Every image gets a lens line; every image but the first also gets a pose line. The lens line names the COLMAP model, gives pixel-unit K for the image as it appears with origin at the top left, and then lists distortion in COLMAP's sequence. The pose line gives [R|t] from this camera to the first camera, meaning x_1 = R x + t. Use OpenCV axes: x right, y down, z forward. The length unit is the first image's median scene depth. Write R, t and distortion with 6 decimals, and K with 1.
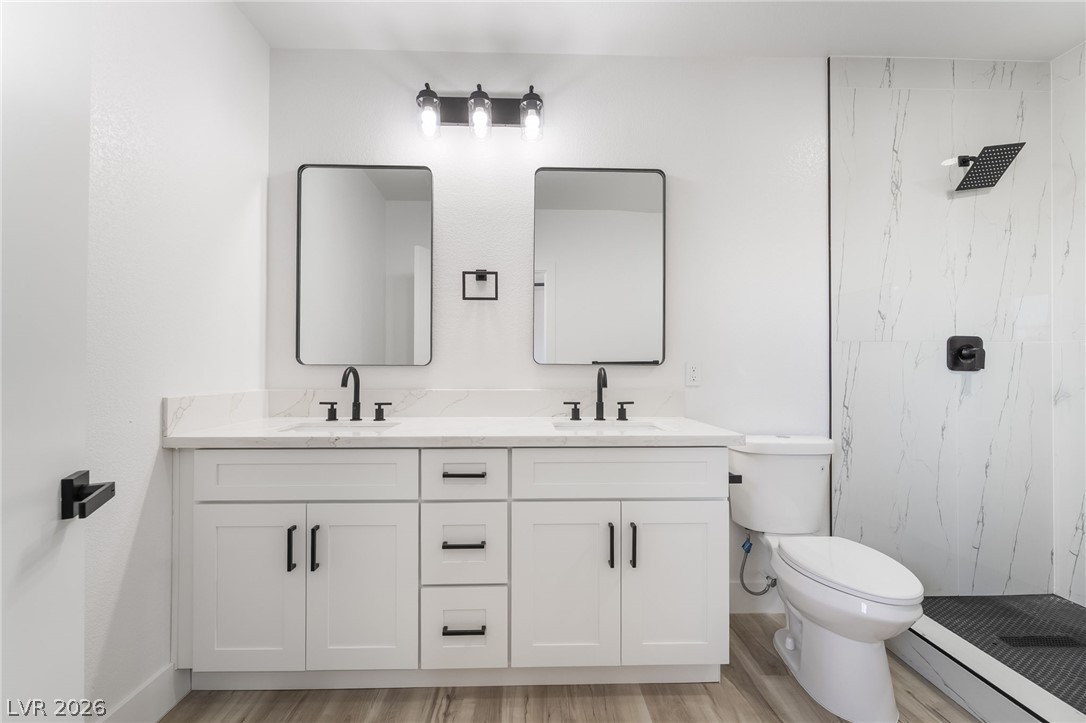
lens RADIAL K [[454.8, 0, 538.8], [0, 454.8, 363.8], [0, 0, 1]] dist [0.001811, -0.000738]
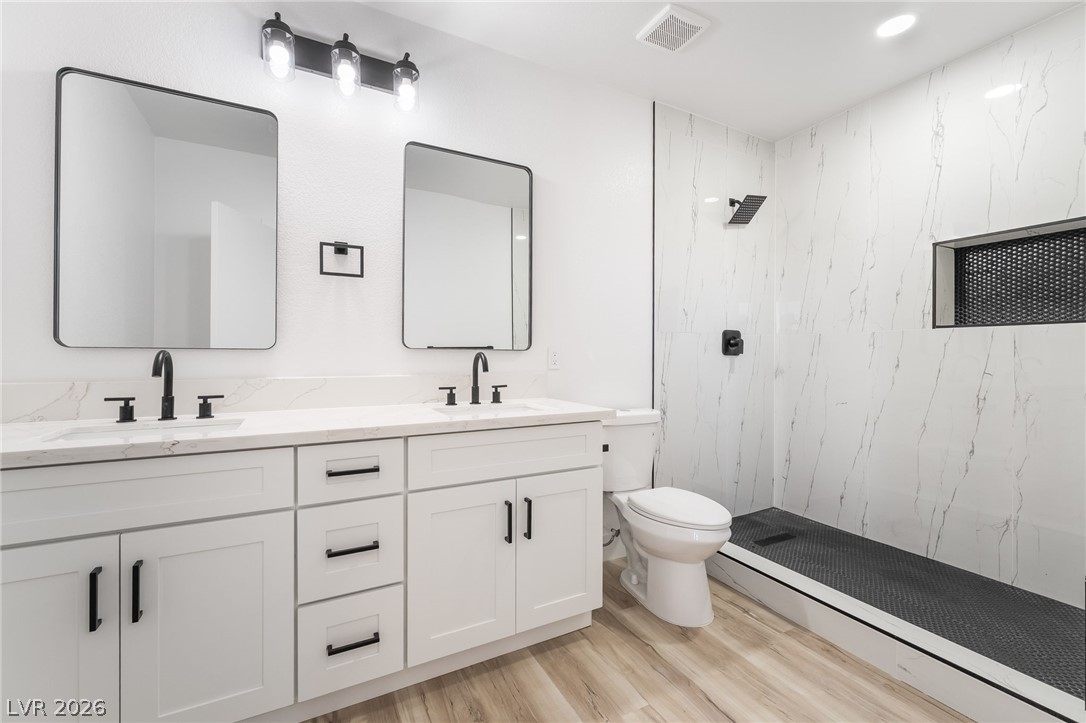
lens RADIAL K [[454.8, 0, 546.8], [0, 454.8, 351.9], [0, 0, 1]] dist [0.001811, -0.000738]
pose [[0.893518, 0.002916, 0.449019, -0.193430], [-0.005978, 0.999968, 0.005403, 0.001320], [-0.448988, -0.007512, 0.893506, 0.023280]]
